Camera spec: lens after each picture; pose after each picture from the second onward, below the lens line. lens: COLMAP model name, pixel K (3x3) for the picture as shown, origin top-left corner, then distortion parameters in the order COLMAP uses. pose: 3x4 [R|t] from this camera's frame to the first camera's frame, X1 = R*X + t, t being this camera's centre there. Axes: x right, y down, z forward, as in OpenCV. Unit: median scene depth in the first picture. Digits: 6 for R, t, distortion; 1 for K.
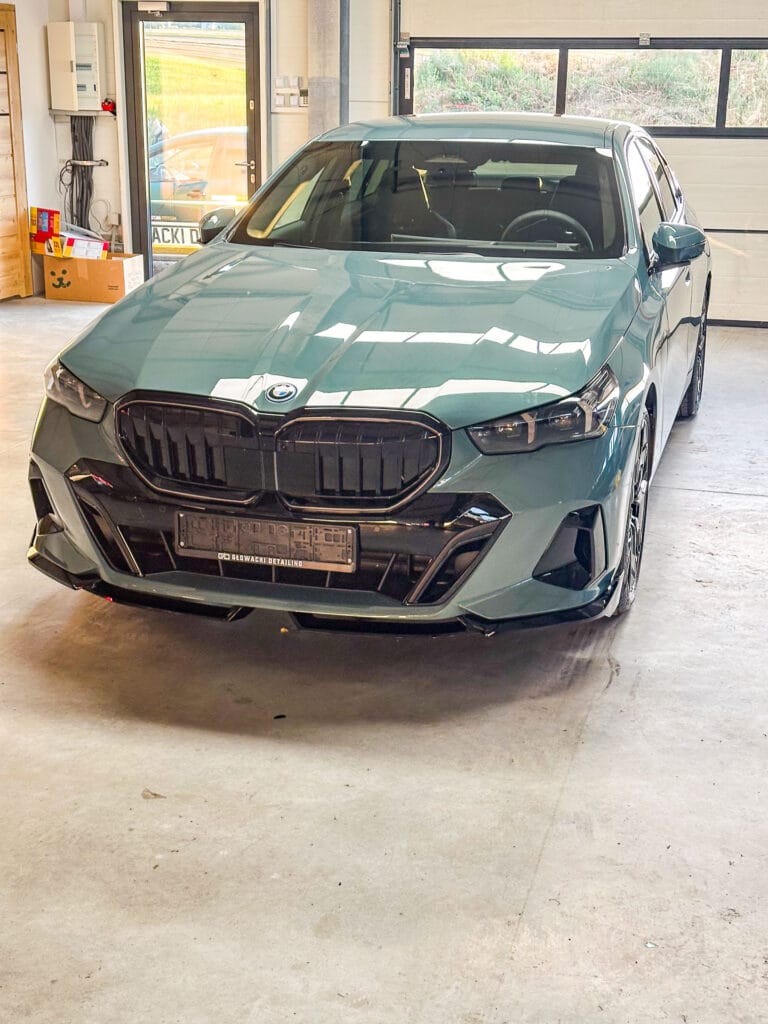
lens RADIAL K [[1408.0, 0, 388.4], [0, 1408.0, 505.8], [0, 0, 1]] dist [0.124160, 0.000000]
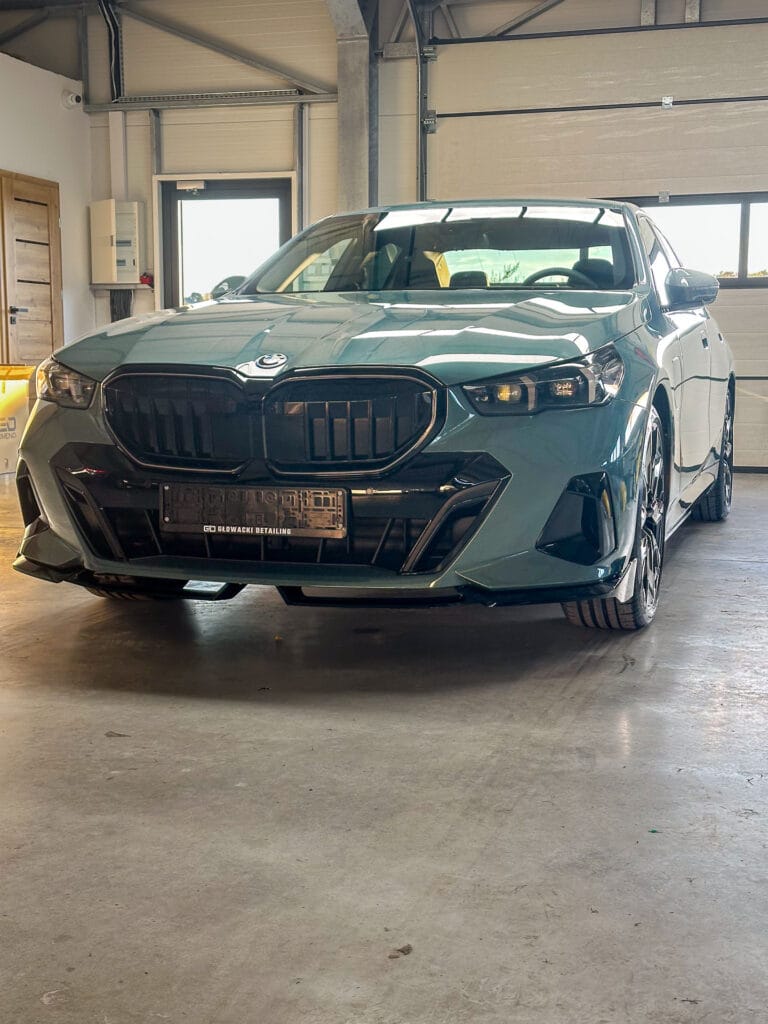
lens RADIAL K [[1408.0, 0, 389.7], [0, 1408.0, 521.4], [0, 0, 1]] dist [0.124160, 0.000000]
pose [[0.999426, -0.007825, -0.032971, 0.035403], [0.002109, 0.985452, -0.169941, 0.190165], [0.033821, 0.169774, 0.984903, 0.067402]]
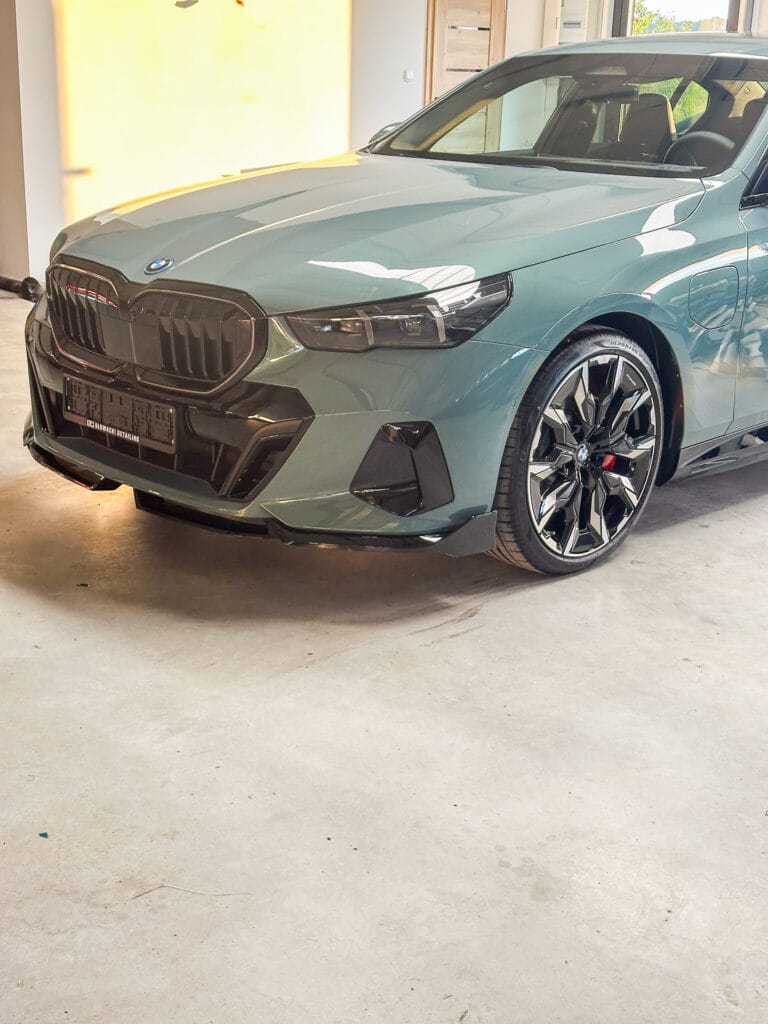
lens RADIAL K [[1408.0, 0, 387.6], [0, 1408.0, 520.4], [0, 0, 1]] dist [0.124160, 0.000000]
pose [[0.868843, 0.162759, -0.467569, 0.544734], [-0.160425, 0.986016, 0.045124, 0.023833], [0.468375, 0.035804, 0.882804, 0.207527]]
